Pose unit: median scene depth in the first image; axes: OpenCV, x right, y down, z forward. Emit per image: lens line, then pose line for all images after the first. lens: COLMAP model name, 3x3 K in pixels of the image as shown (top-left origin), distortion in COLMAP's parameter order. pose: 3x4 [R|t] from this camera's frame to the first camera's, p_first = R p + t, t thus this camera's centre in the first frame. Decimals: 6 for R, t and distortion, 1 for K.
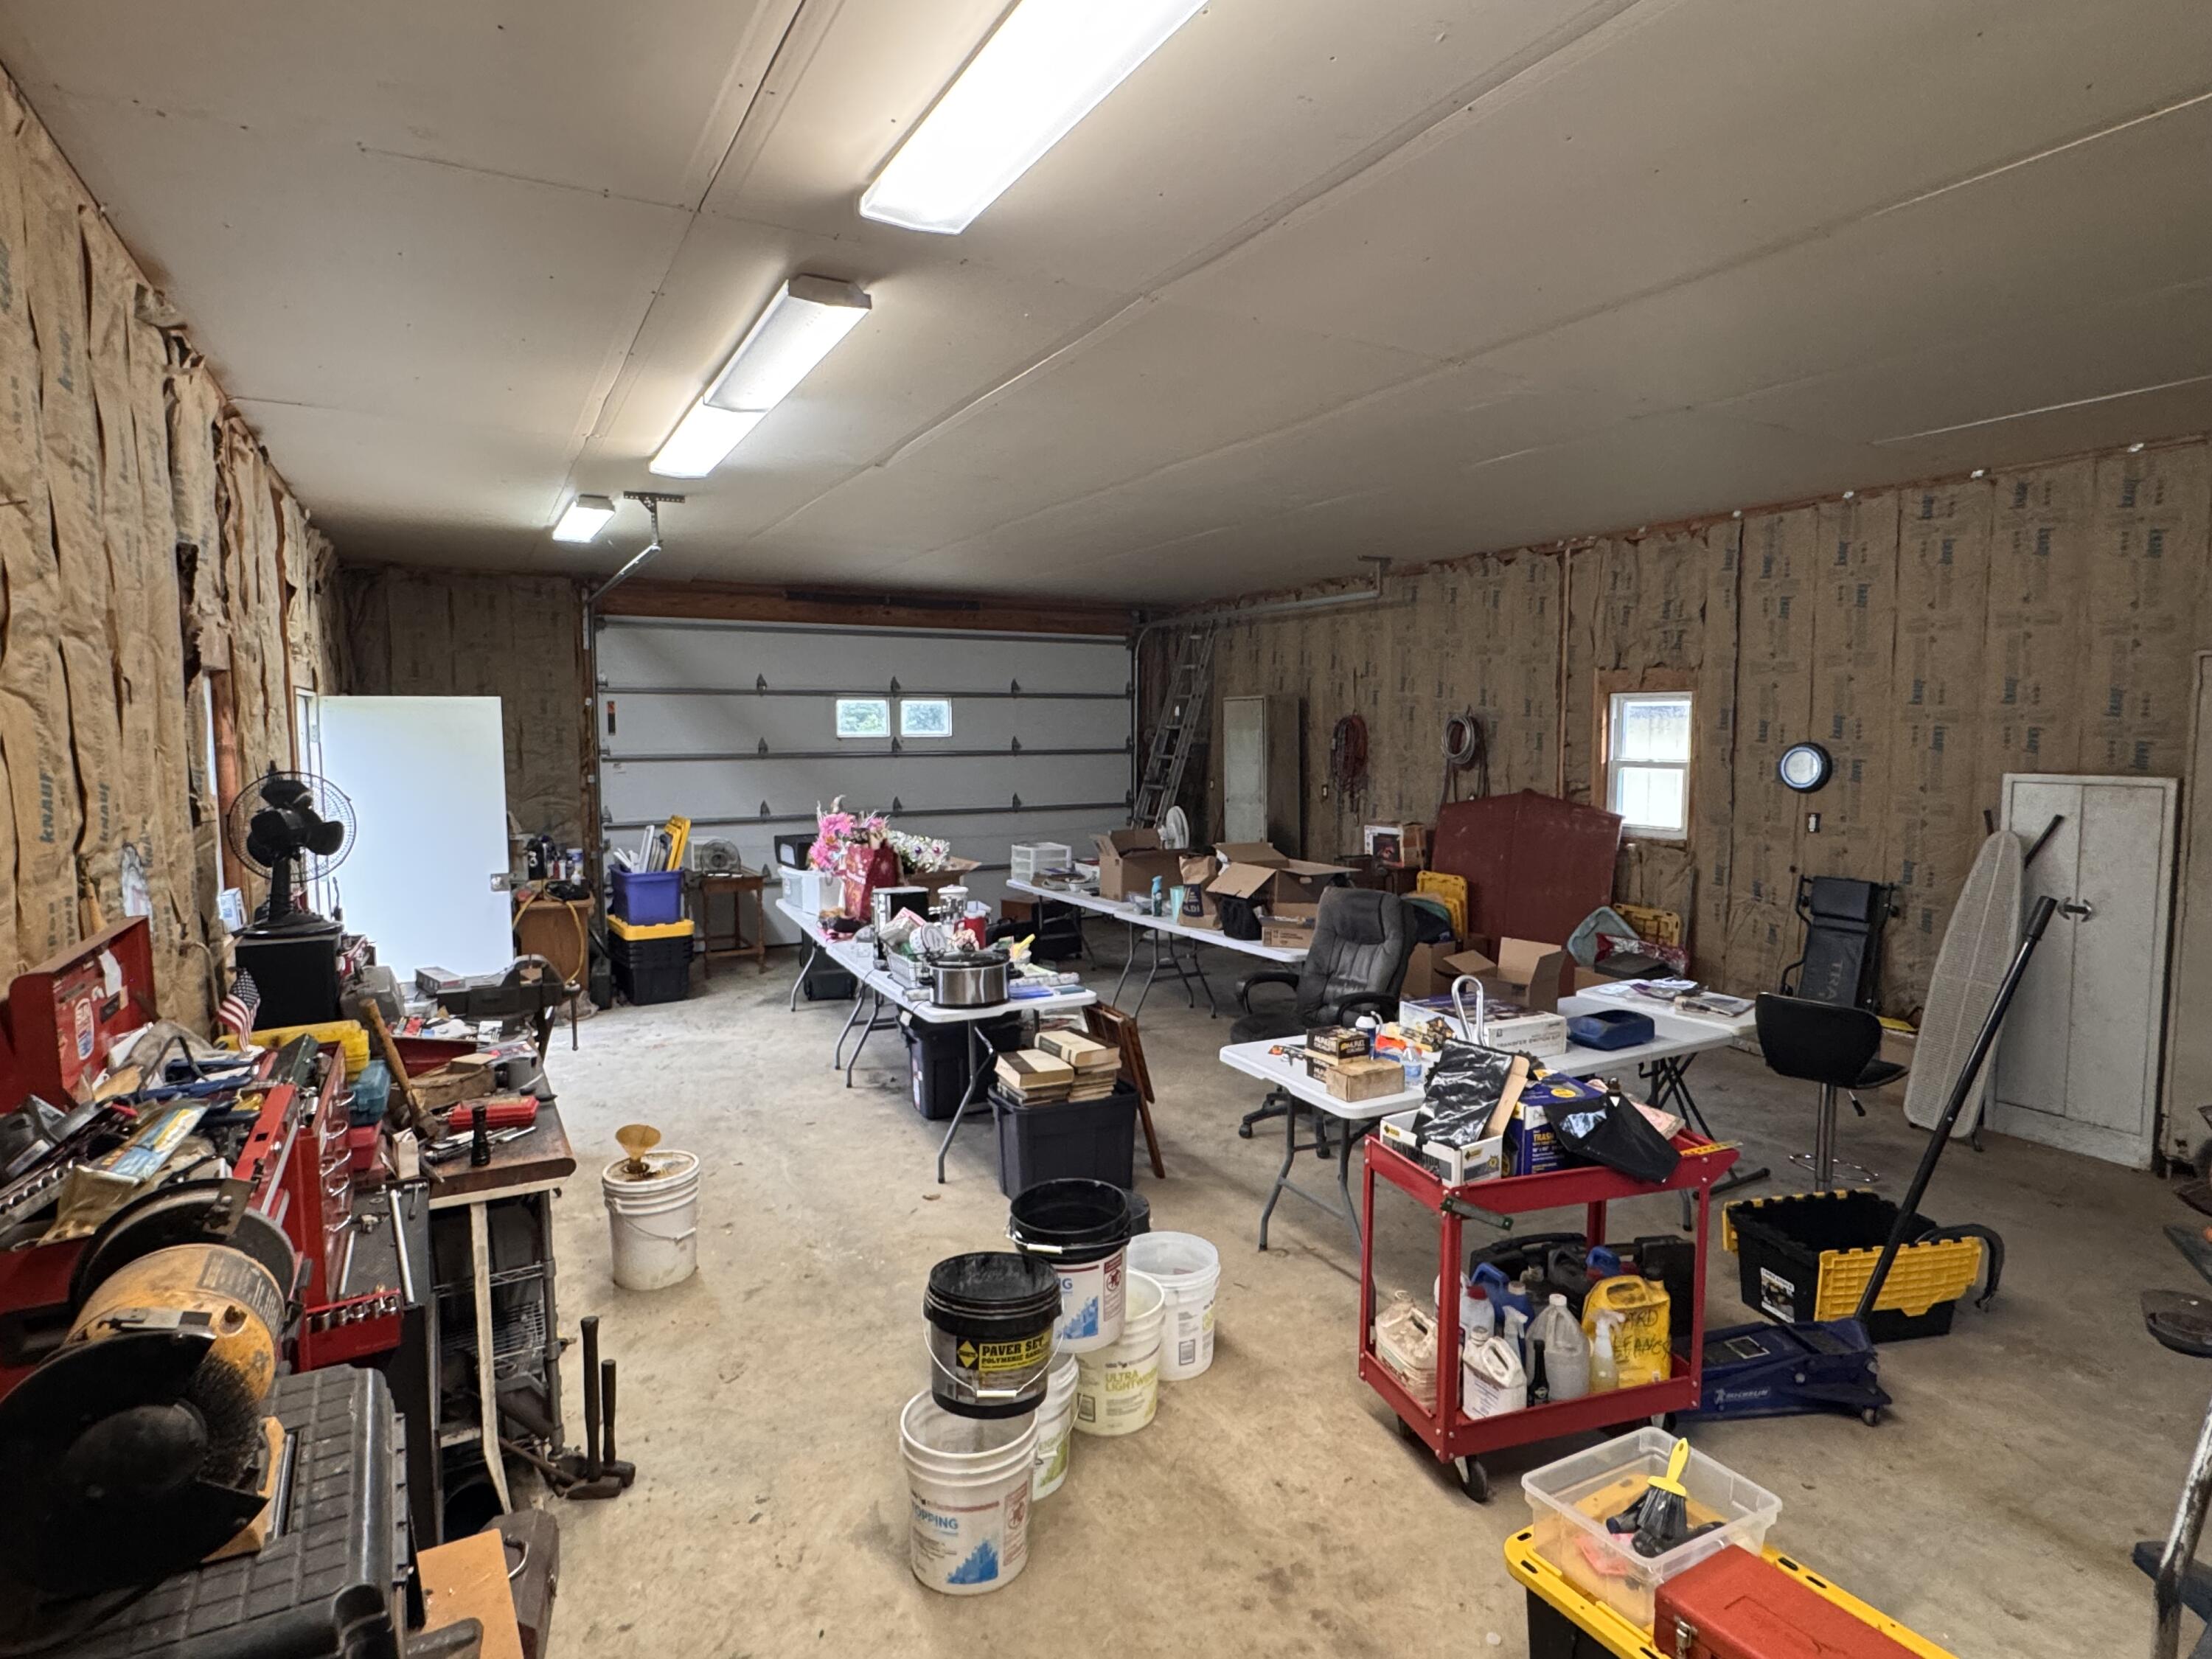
lens RADIAL K [[1183.7, 0, 1103.4], [0, 1183.7, 828.6], [0, 0, 1]] dist [0.000140, 0.000122]
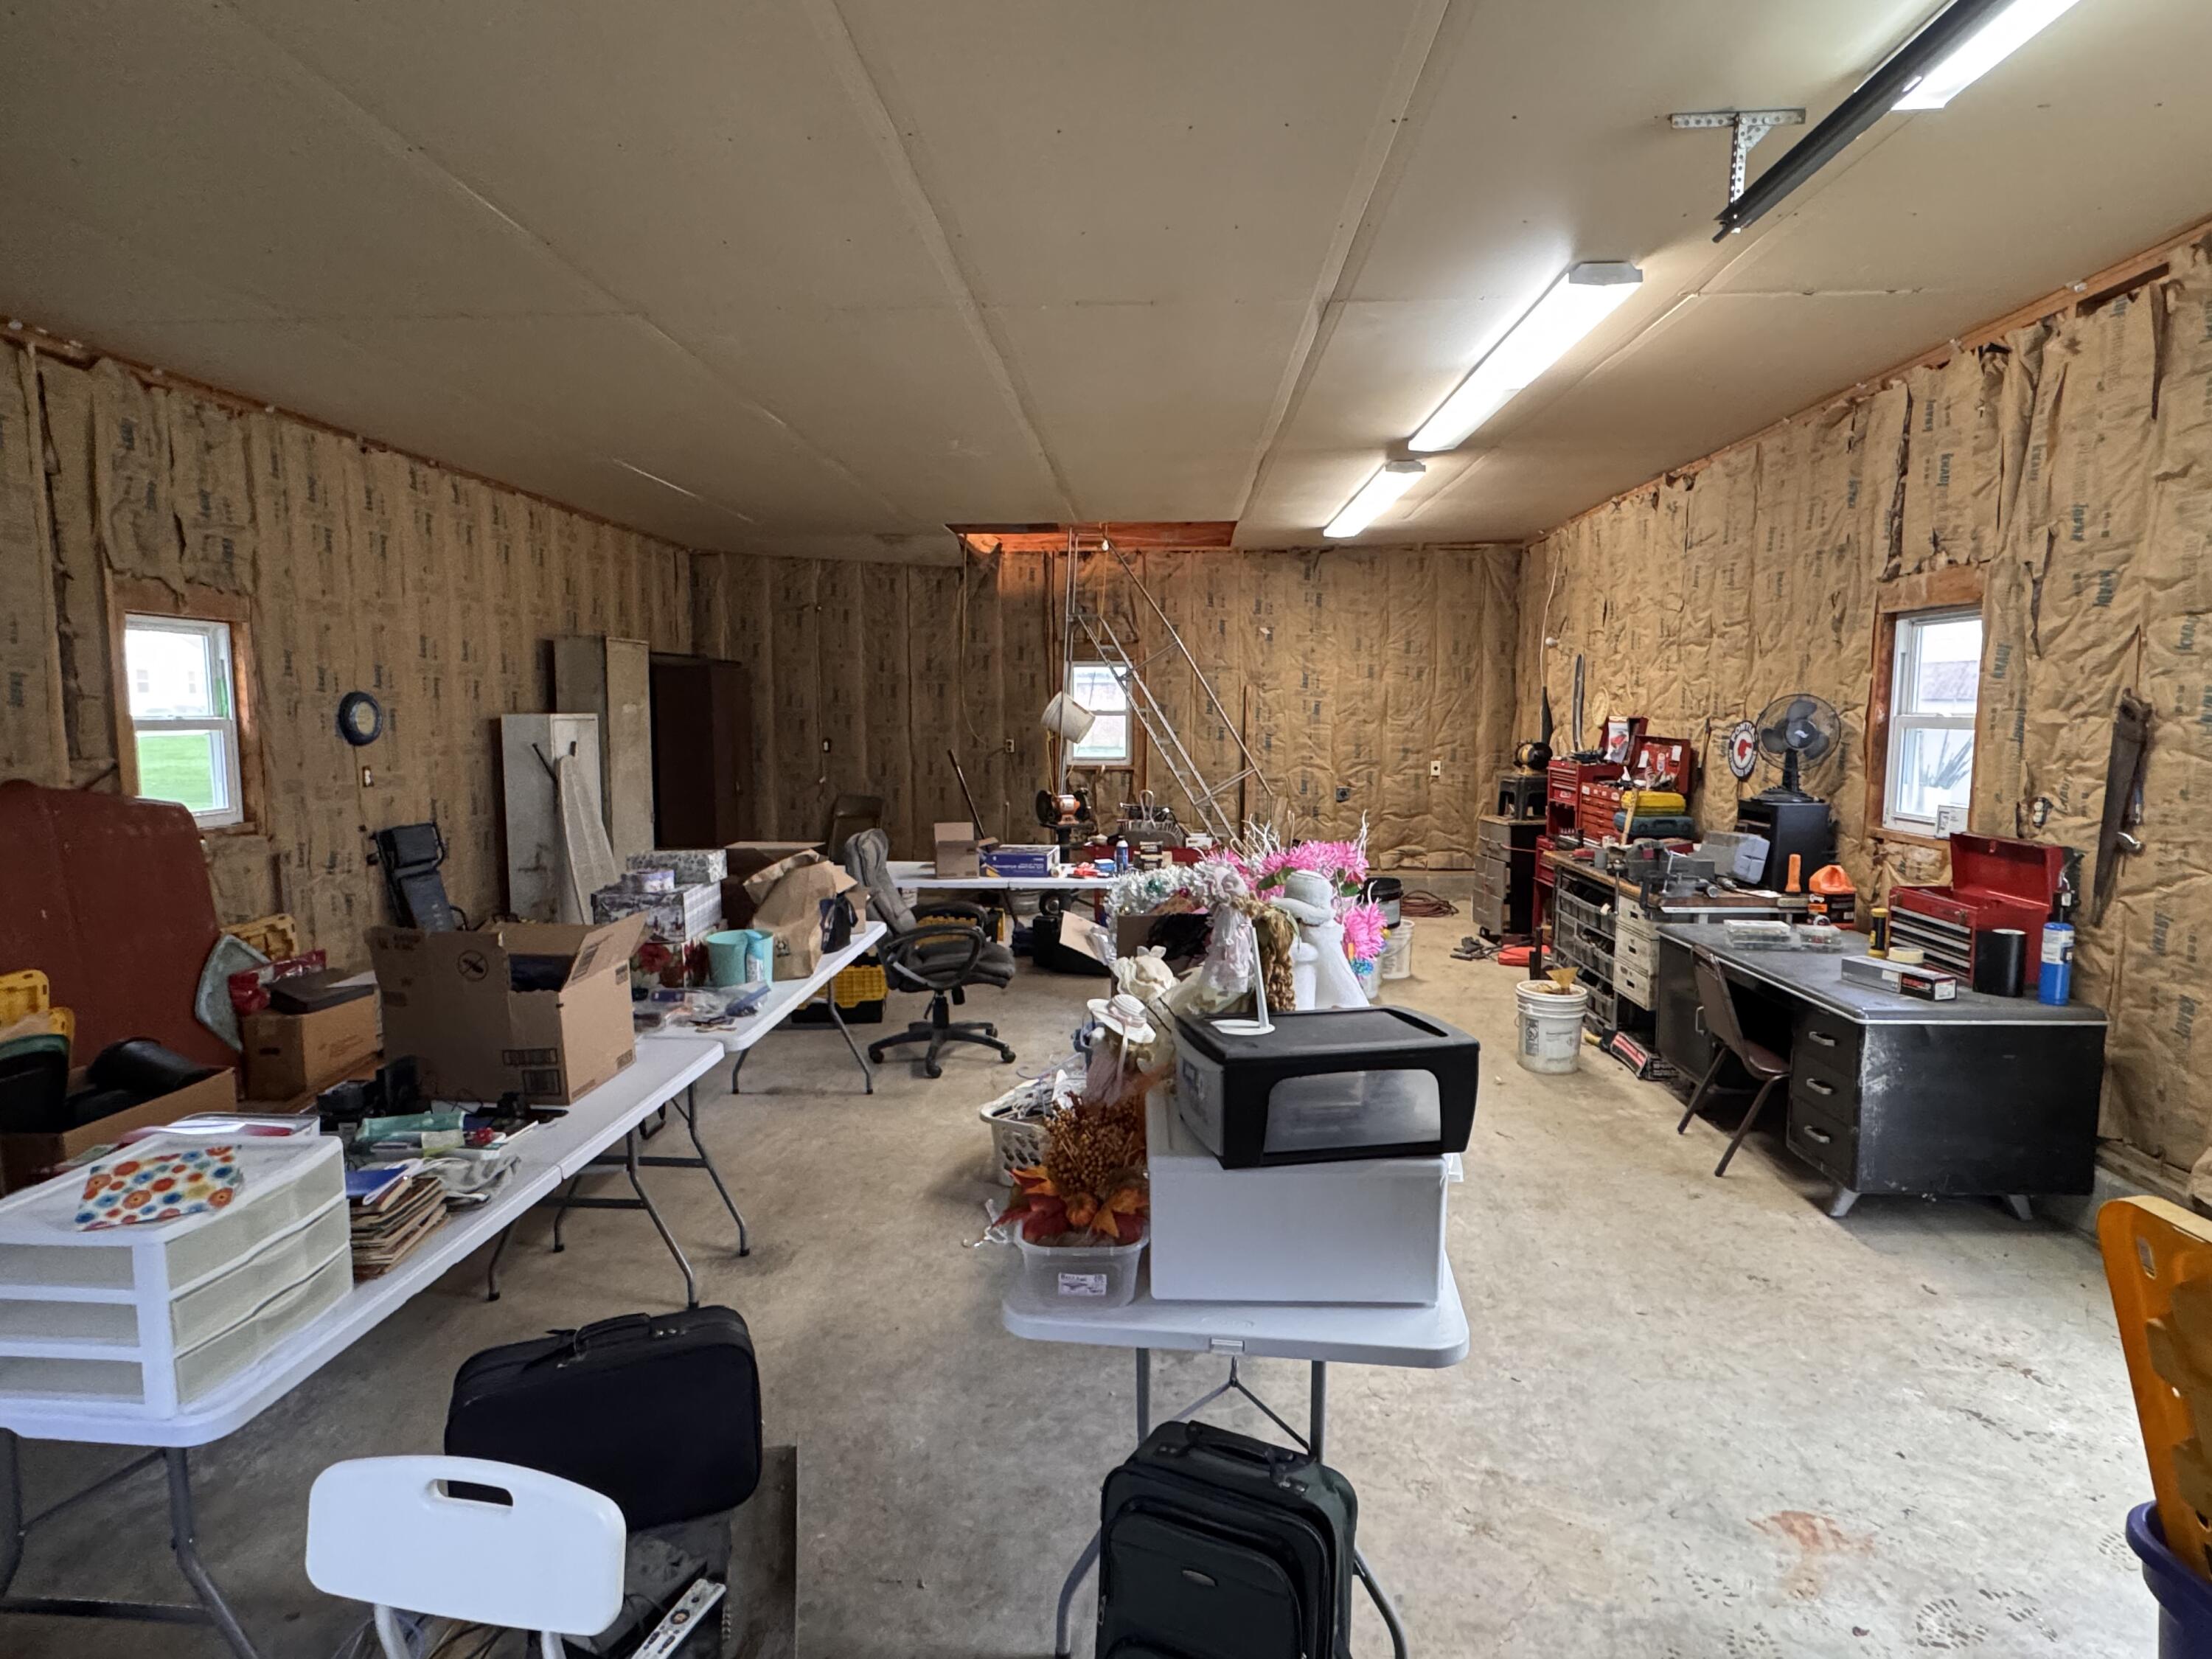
lens RADIAL K [[1183.7, 0, 1101.2], [0, 1183.7, 828.0], [0, 0, 1]] dist [0.000140, 0.000122]
pose [[-0.850523, -0.050925, 0.523467, -0.409936], [0.048326, 0.983524, 0.174201, -0.102992], [-0.523713, 0.173459, -0.834048, 1.511101]]
